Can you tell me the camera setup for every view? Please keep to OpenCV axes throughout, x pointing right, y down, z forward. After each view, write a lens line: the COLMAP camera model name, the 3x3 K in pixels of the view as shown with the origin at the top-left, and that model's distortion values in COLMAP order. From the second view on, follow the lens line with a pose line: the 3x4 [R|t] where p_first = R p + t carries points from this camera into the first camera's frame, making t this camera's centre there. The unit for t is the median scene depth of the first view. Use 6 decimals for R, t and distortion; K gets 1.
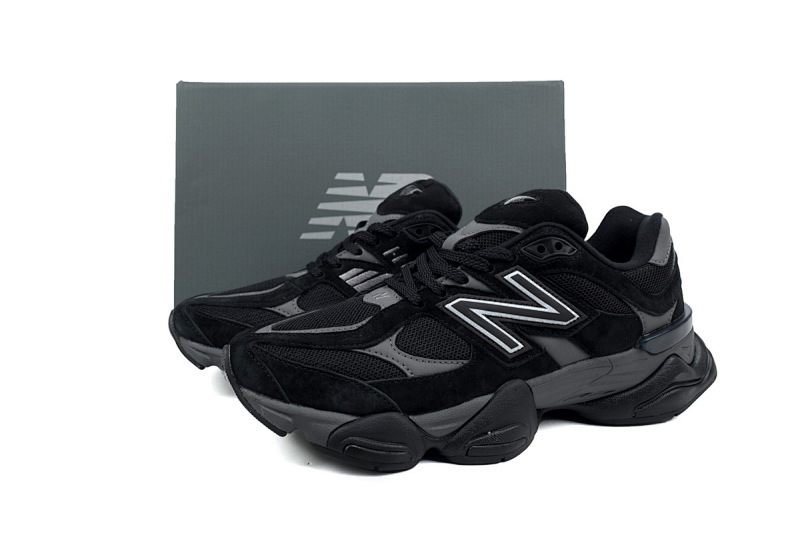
lens RADIAL K [[665.2, 0, 400.0], [0, 665.2, 266.5], [0, 0, 1]] dist [-0.006666, -0.002412]
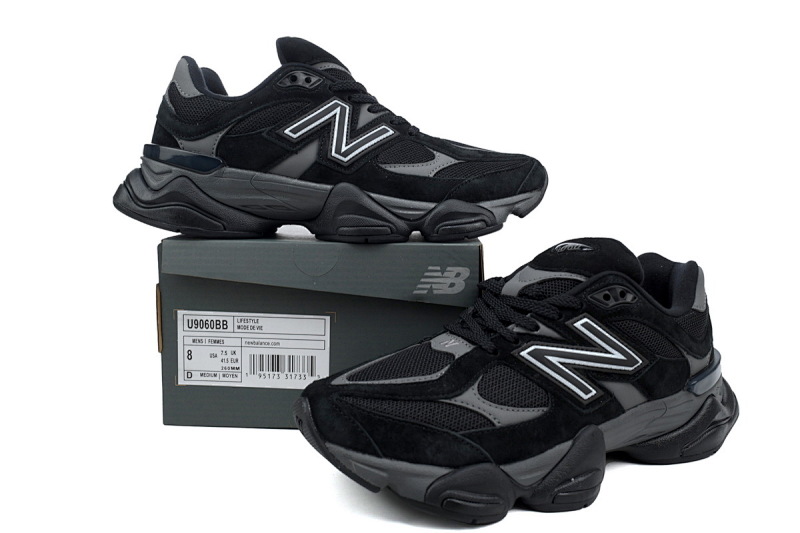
lens RADIAL K [[665.2, 0, 400.0], [0, 665.2, 266.5], [0, 0, 1]] dist [-0.006666, -0.002412]
pose [[0.988827, 0.006545, 0.148923, -0.267873], [-0.000251, 0.999107, -0.042246, -0.030734], [-0.149067, 0.041736, 0.987946, 0.021298]]
